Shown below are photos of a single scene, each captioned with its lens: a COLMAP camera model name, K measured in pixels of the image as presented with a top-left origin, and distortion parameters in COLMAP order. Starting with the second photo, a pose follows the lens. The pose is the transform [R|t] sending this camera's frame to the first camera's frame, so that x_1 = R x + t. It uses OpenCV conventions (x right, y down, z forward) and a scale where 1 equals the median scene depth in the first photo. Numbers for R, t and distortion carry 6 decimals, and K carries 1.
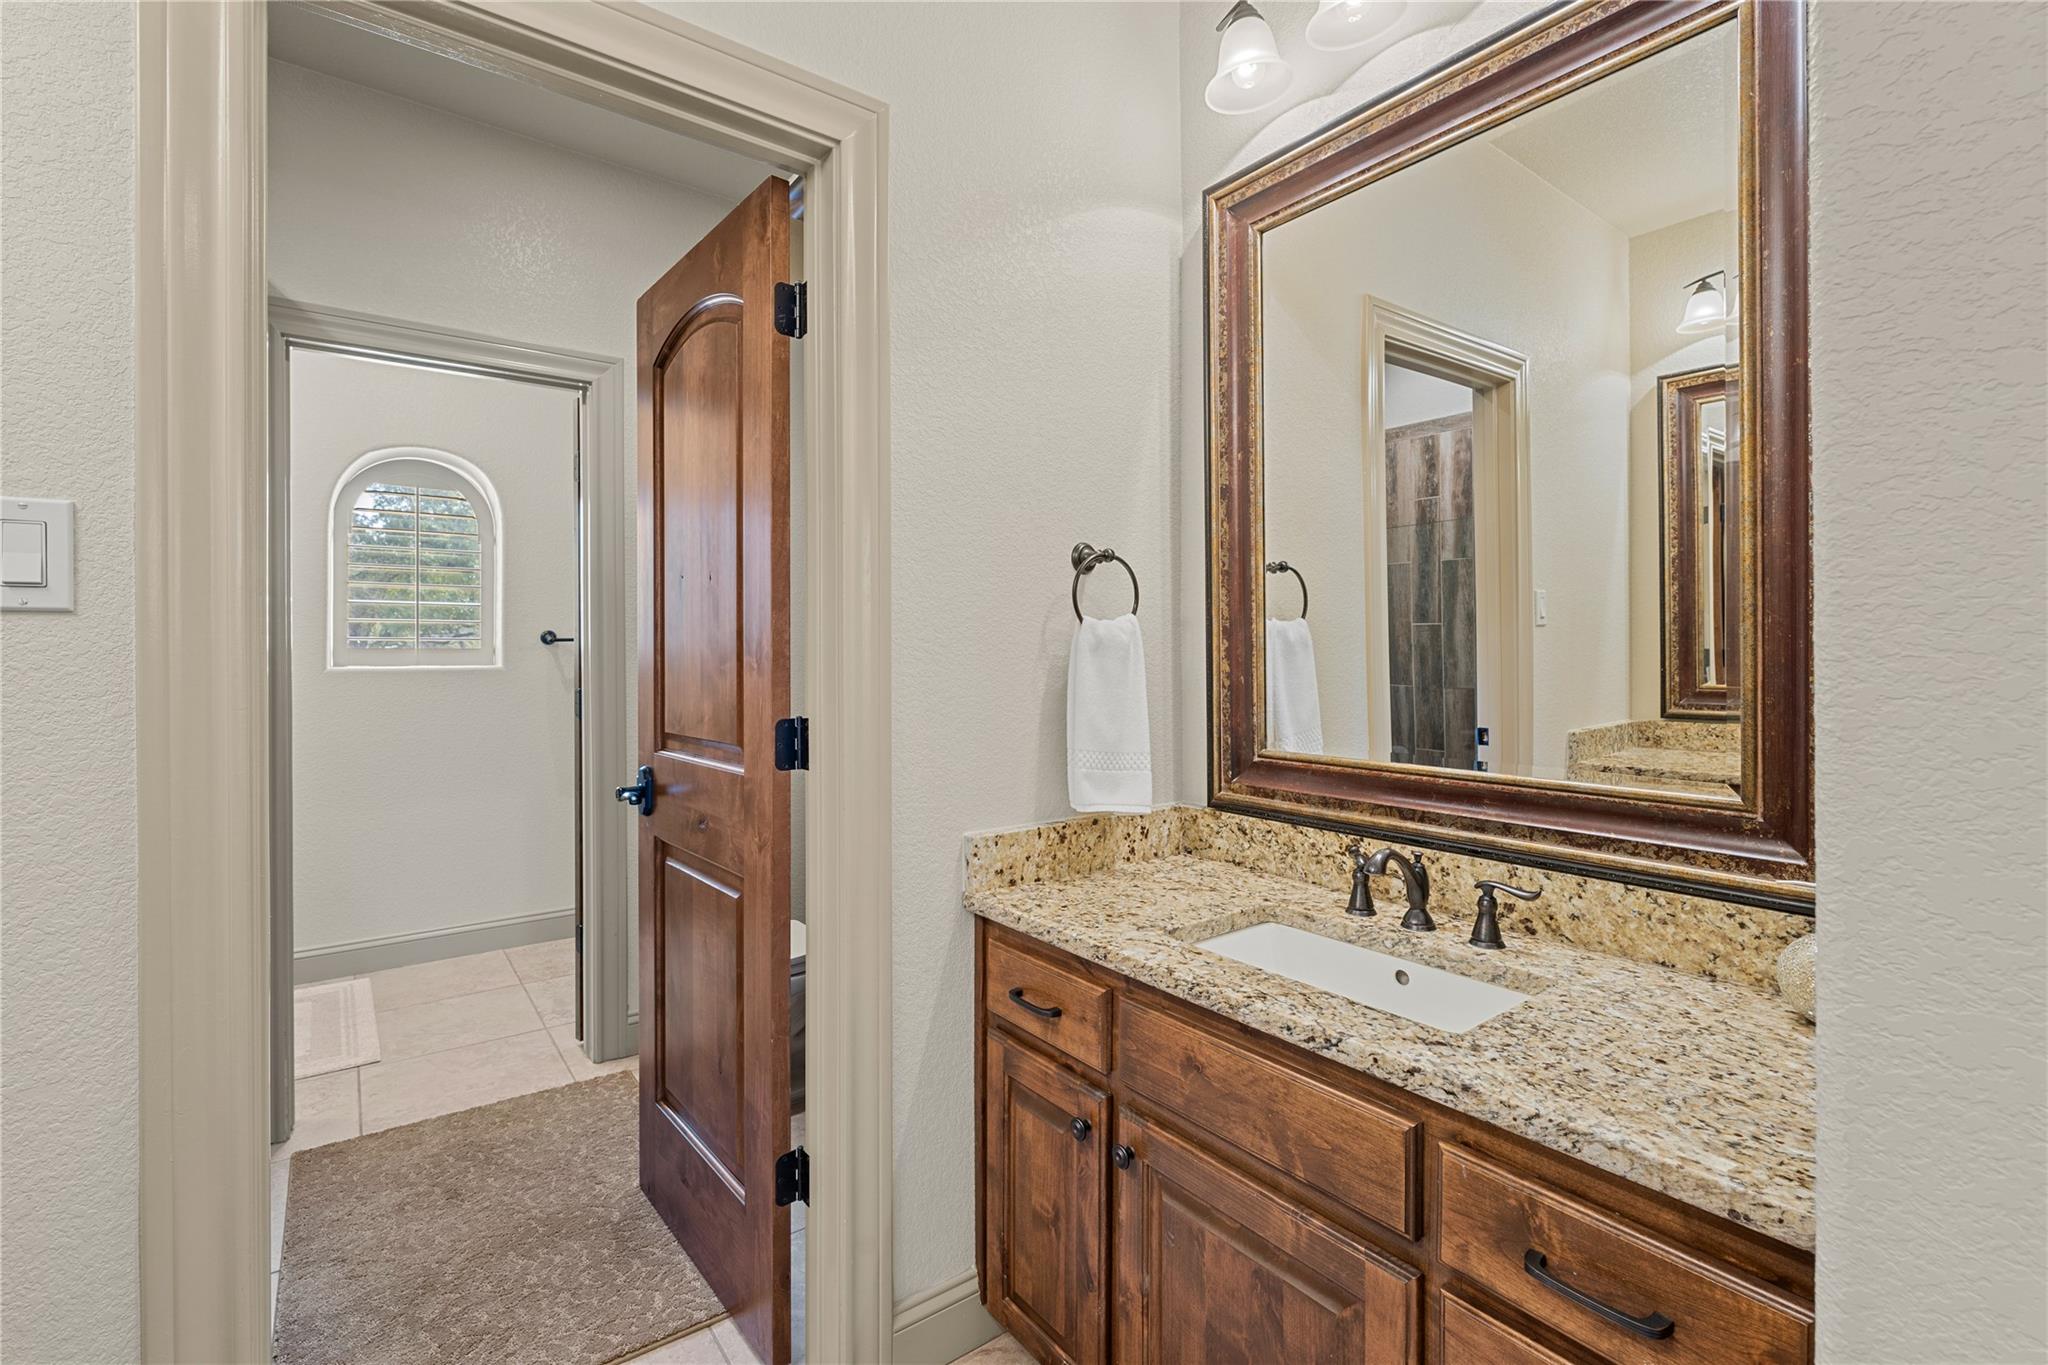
lens RADIAL K [[887.5, 0, 1026.9], [0, 887.5, 653.6], [0, 0, 1]] dist [-0.001242, -0.000488]
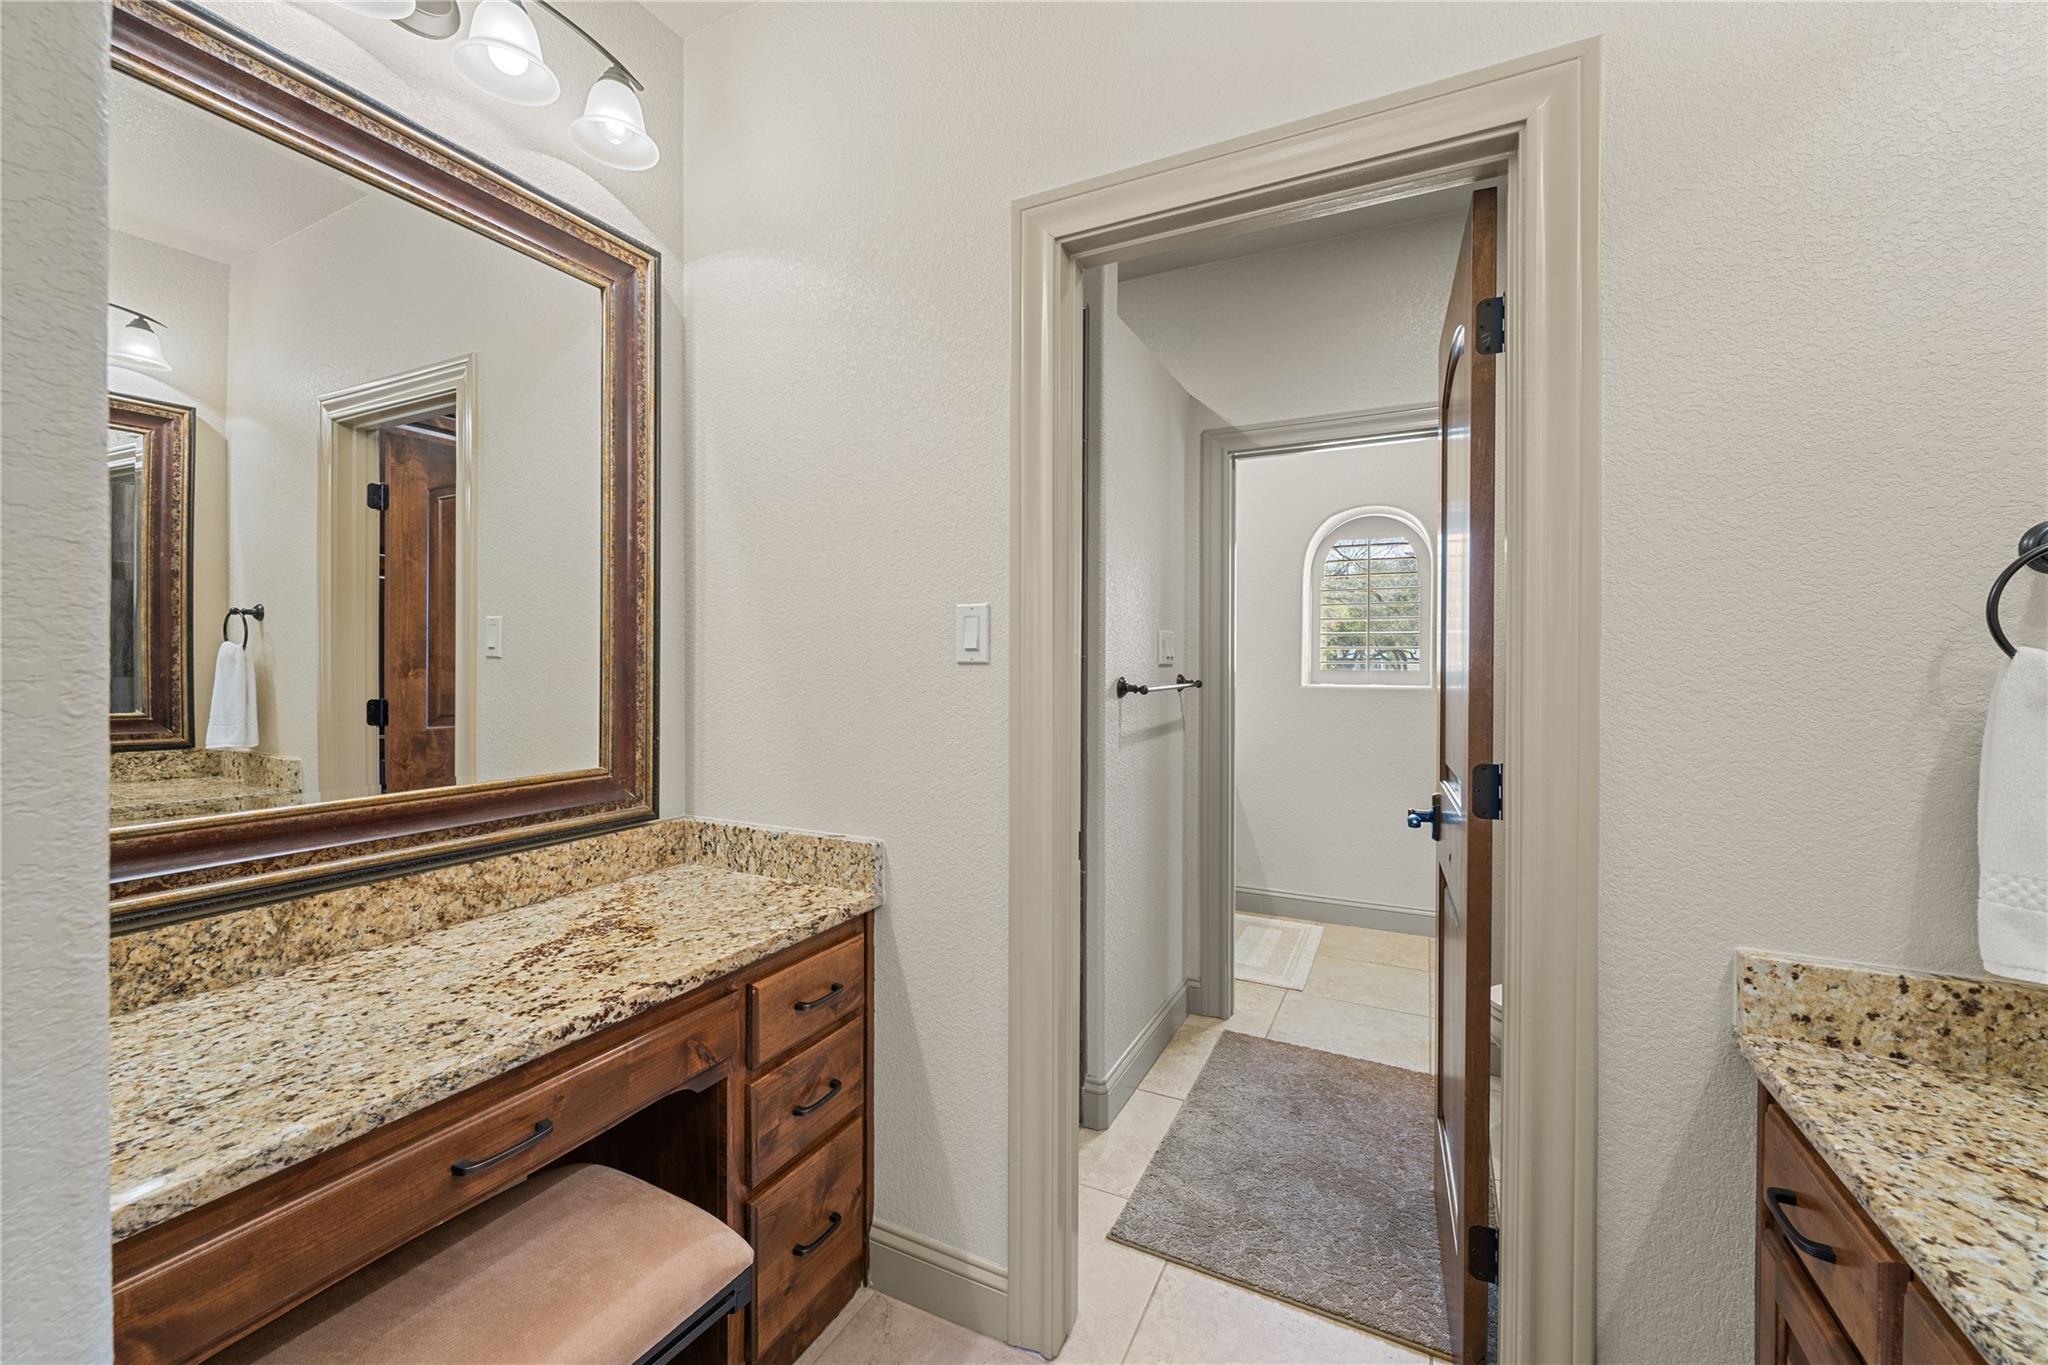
lens RADIAL K [[816.4, 0, 1016.8], [0, 816.4, 669.9], [0, 0, 1]] dist [0.002057, -0.000197]
pose [[0.449477, 0.010545, -0.893230, 0.251288], [-0.008956, 0.999933, 0.007298, -0.025254], [0.893247, 0.004720, 0.449542, 0.153294]]
